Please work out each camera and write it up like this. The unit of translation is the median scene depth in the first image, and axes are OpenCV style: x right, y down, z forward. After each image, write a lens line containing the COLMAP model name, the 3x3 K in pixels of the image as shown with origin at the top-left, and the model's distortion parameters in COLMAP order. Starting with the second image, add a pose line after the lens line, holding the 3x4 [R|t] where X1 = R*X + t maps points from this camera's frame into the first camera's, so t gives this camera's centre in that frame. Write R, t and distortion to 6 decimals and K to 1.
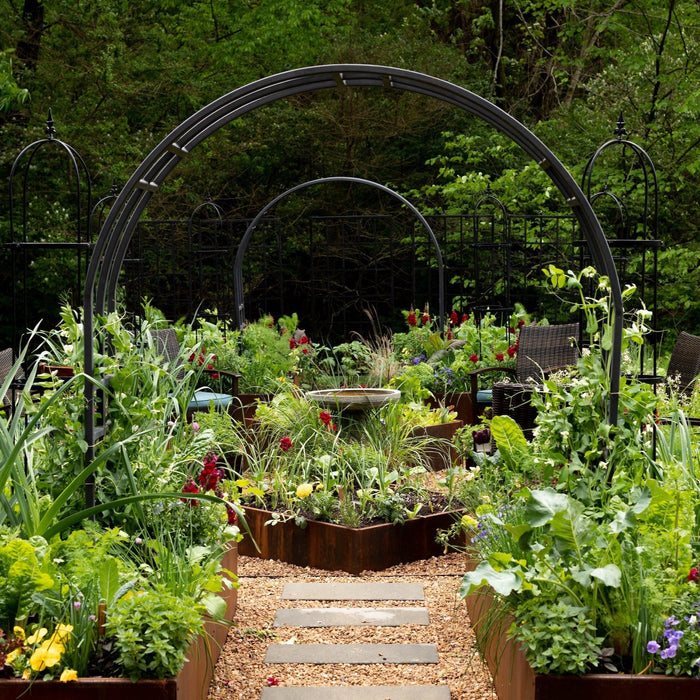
lens RADIAL K [[1662.7, 0, 350.0], [0, 1662.7, 350.0], [0, 0, 1]] dist [0.035991, 0.254602]
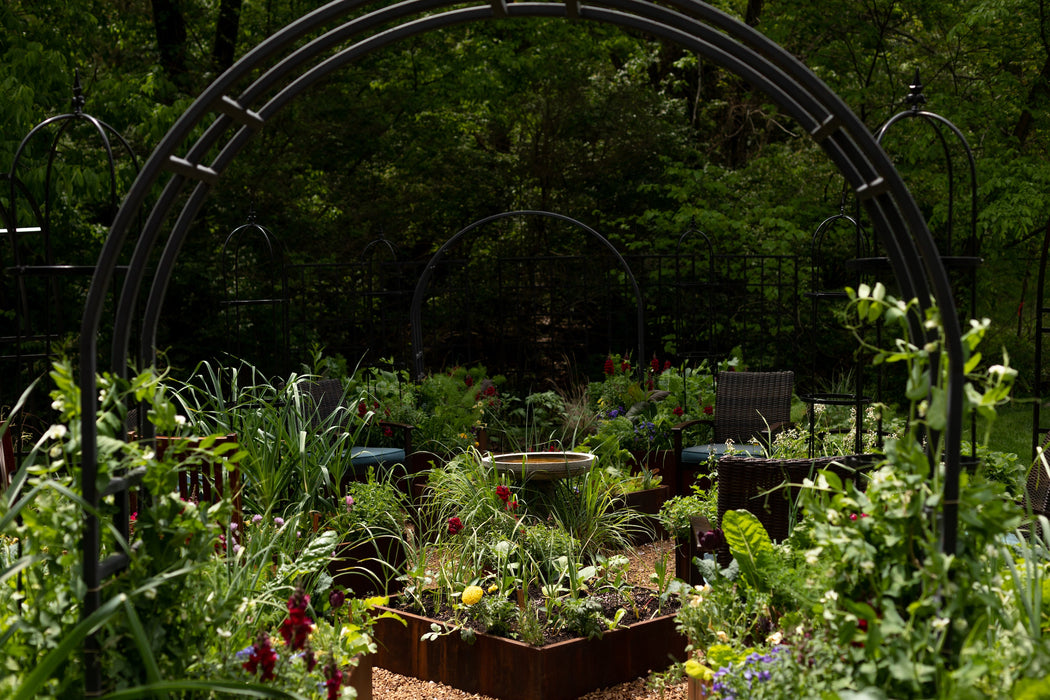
lens RADIAL K [[1527.8, 0, 525.0], [0, 1527.8, 350.0], [0, 0, 1]] dist [-0.011345, -0.072586]
pose [[0.999852, -0.006209, -0.016037, 0.012931], [0.005766, 0.999604, -0.027529, -0.013336], [0.016202, 0.027432, 0.999492, 0.414613]]
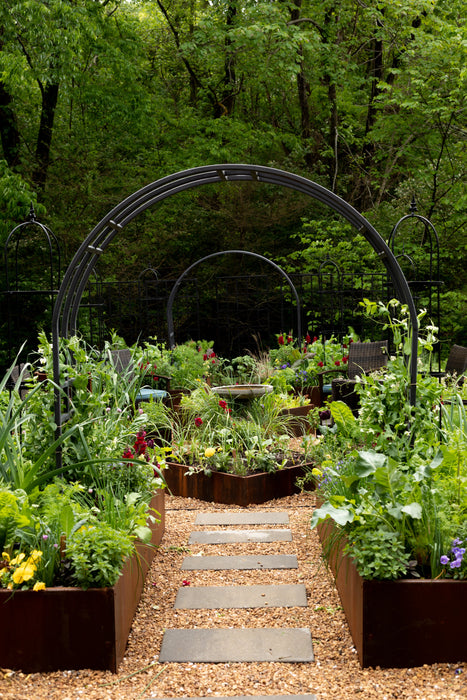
lens RADIAL K [[1018.5, 0, 233.5], [0, 1018.5, 350.0], [0, 0, 1]] dist [-0.011345, -0.072586]
pose [[0.999734, -0.019352, -0.012519, 0.011247], [0.019203, 0.999744, -0.011946, 0.003364], [0.012747, 0.011703, 0.999850, 0.093863]]
